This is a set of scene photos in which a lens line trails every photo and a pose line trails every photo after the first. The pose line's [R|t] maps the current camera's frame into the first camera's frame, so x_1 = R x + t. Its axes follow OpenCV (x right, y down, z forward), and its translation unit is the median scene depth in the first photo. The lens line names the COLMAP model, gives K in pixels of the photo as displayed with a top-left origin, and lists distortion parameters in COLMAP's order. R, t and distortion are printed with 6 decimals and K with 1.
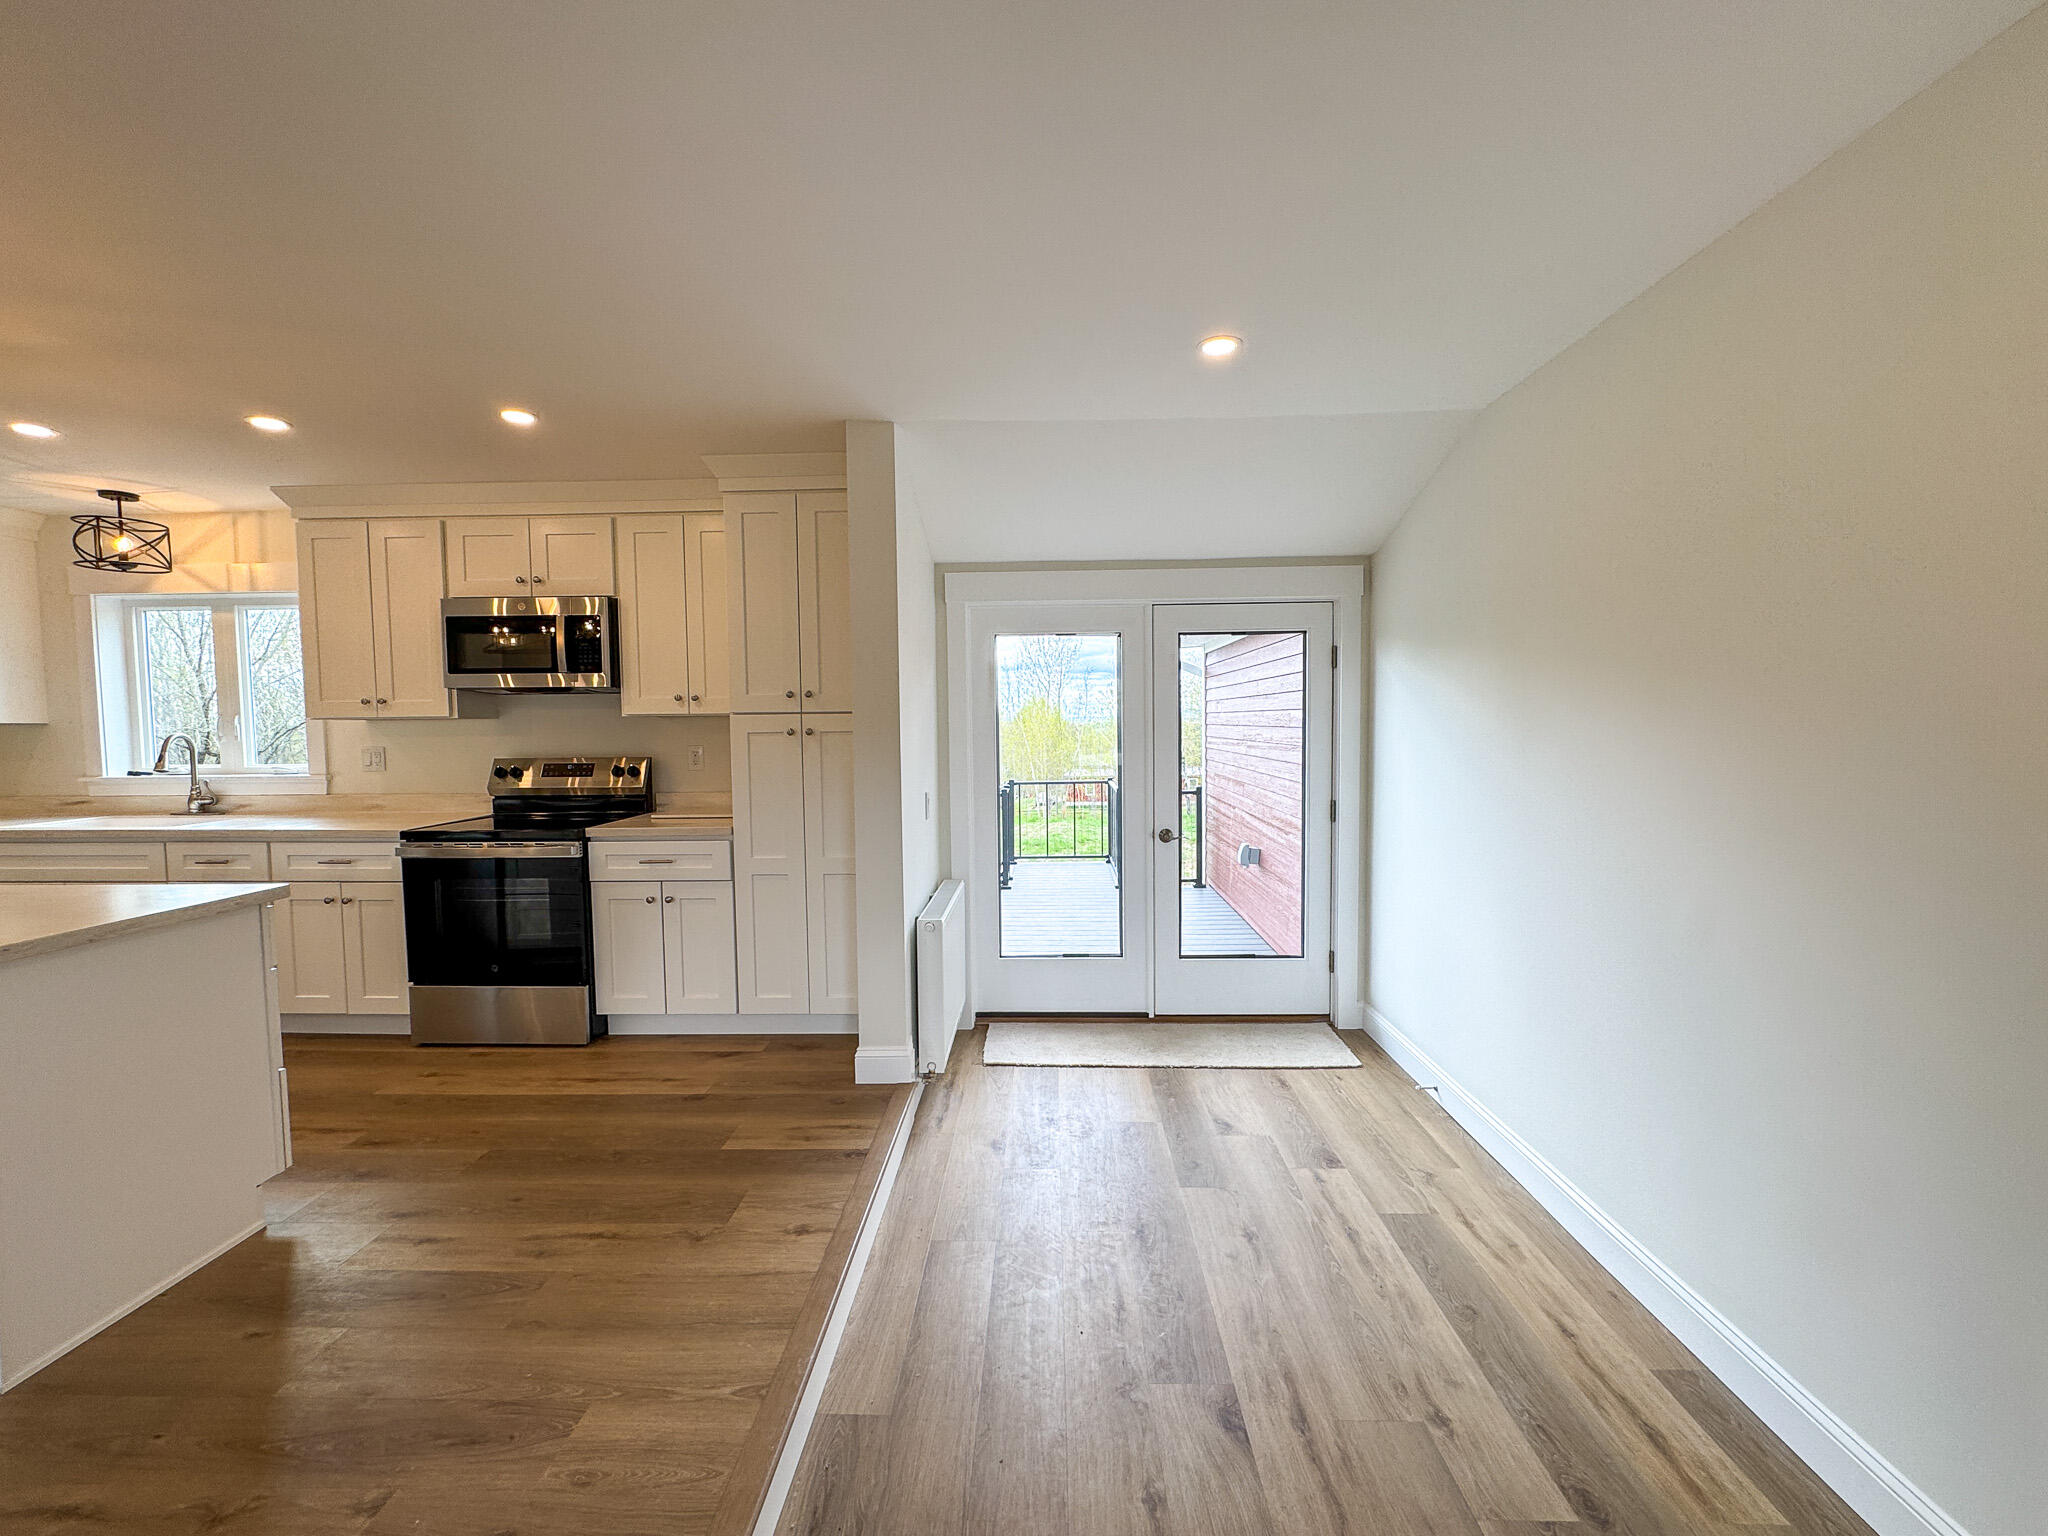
lens RADIAL K [[829.0, 0, 1027.6], [0, 829.0, 769.1], [0, 0, 1]] dist [-0.002296, -0.000135]
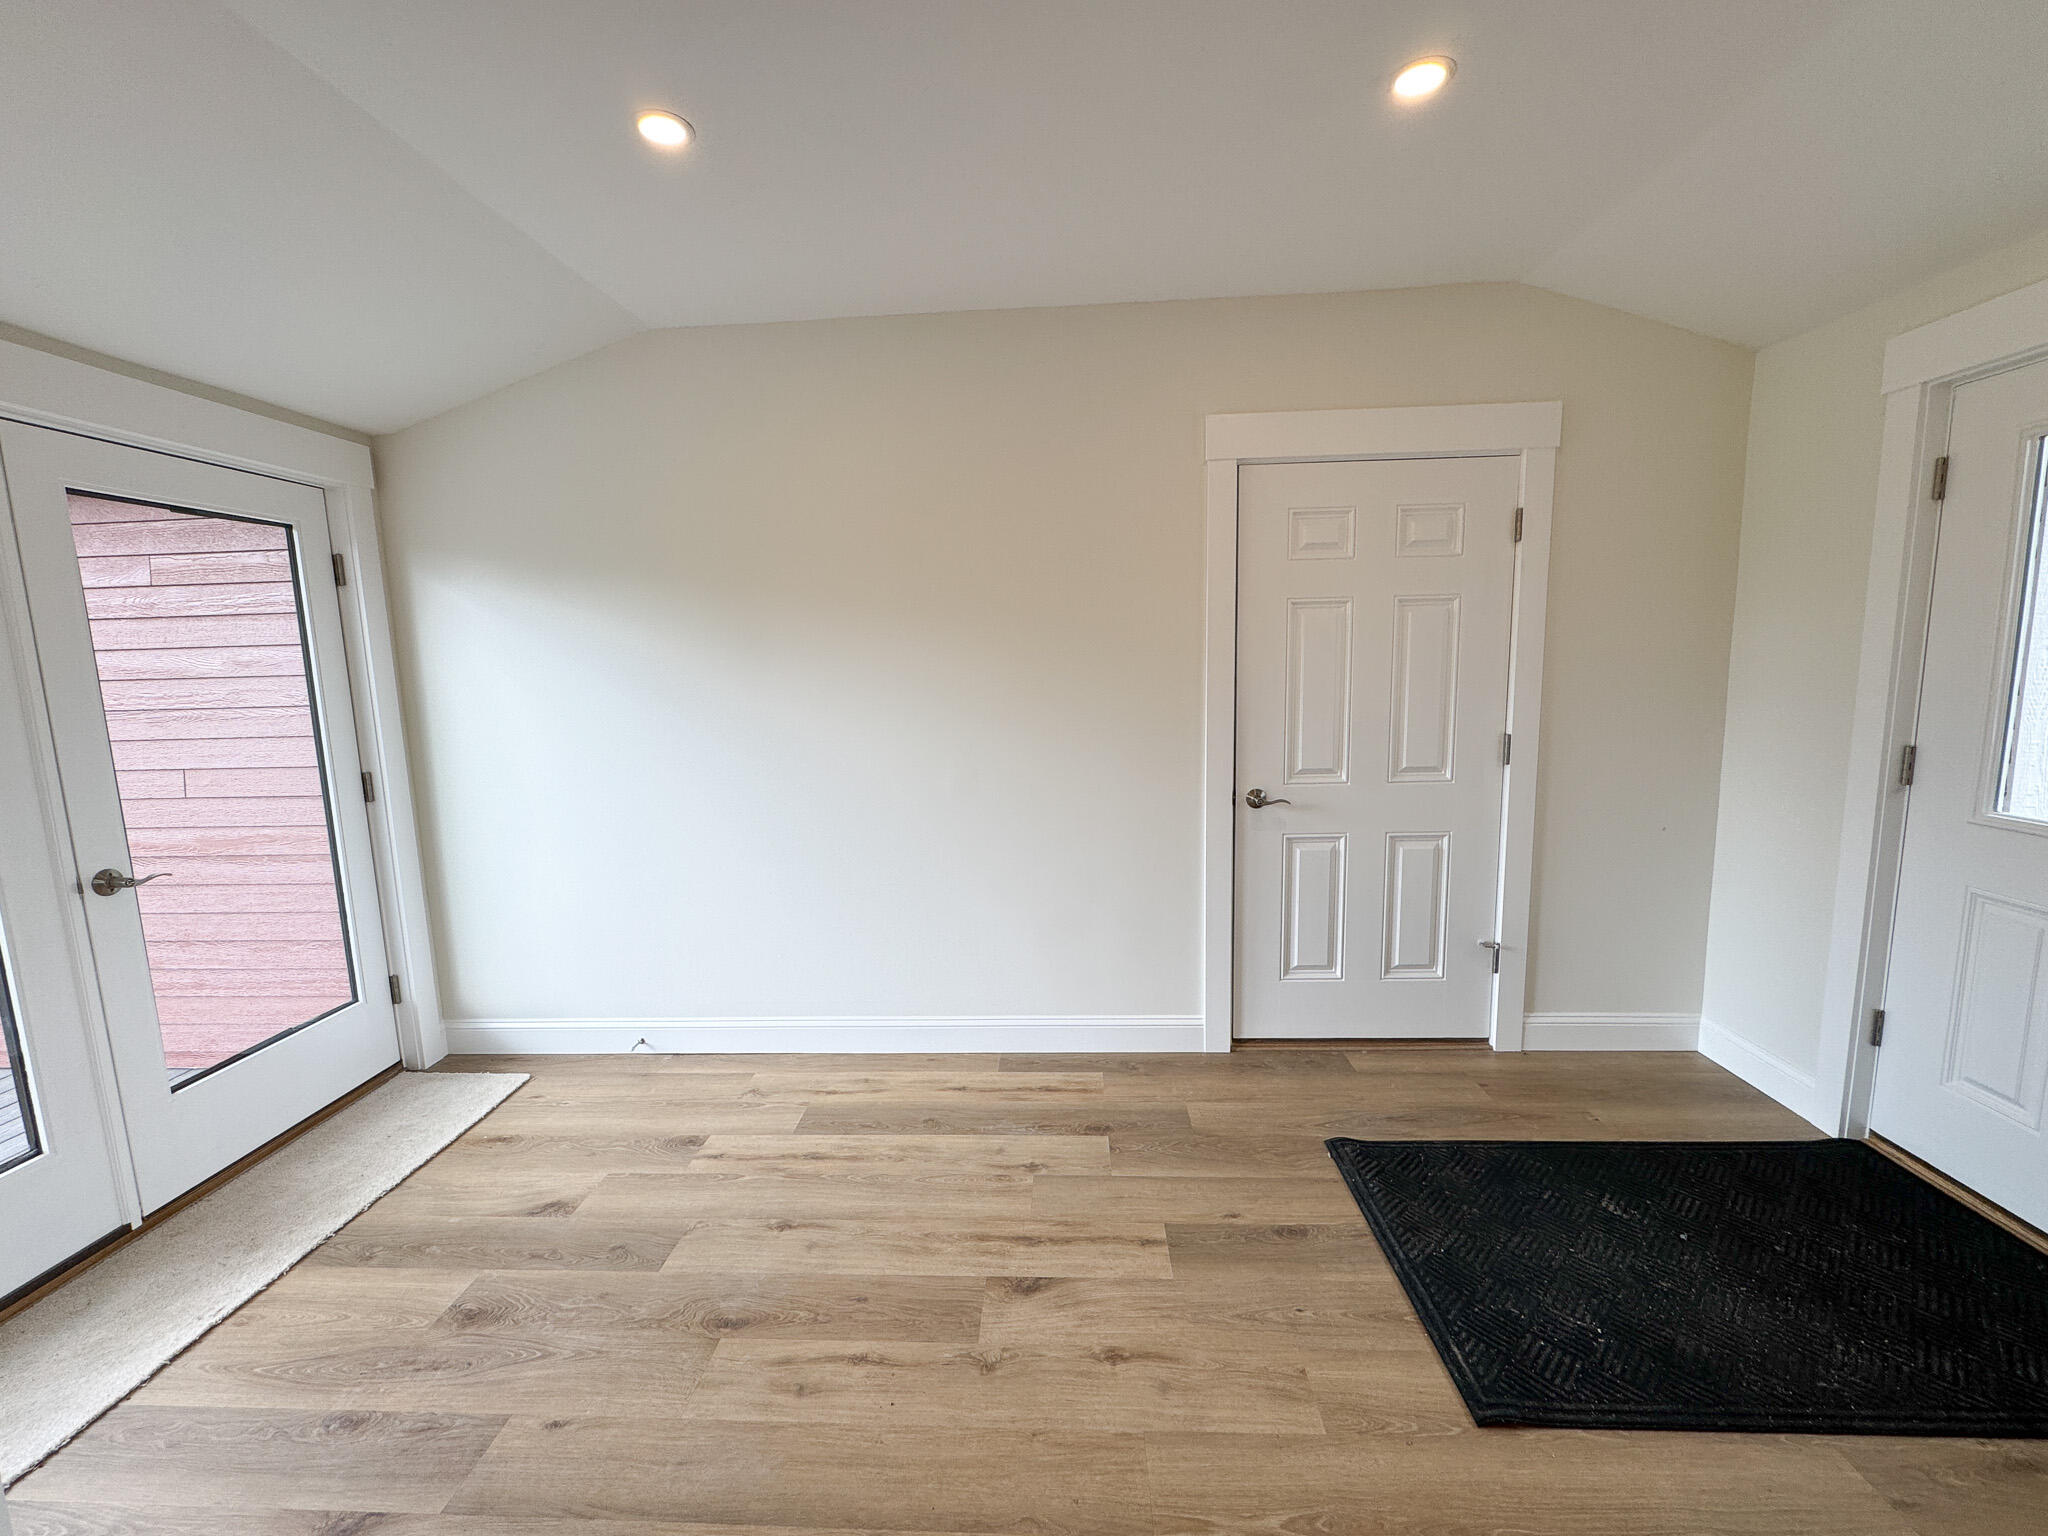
lens RADIAL K [[829.0, 0, 1026.3], [0, 829.0, 762.9], [0, 0, 1]] dist [-0.002296, -0.000135]
pose [[0.024751, -0.120741, 0.992375, -0.459276], [0.088241, 0.989069, 0.118138, -0.006241], [-0.995792, 0.084645, 0.035135, 0.564989]]
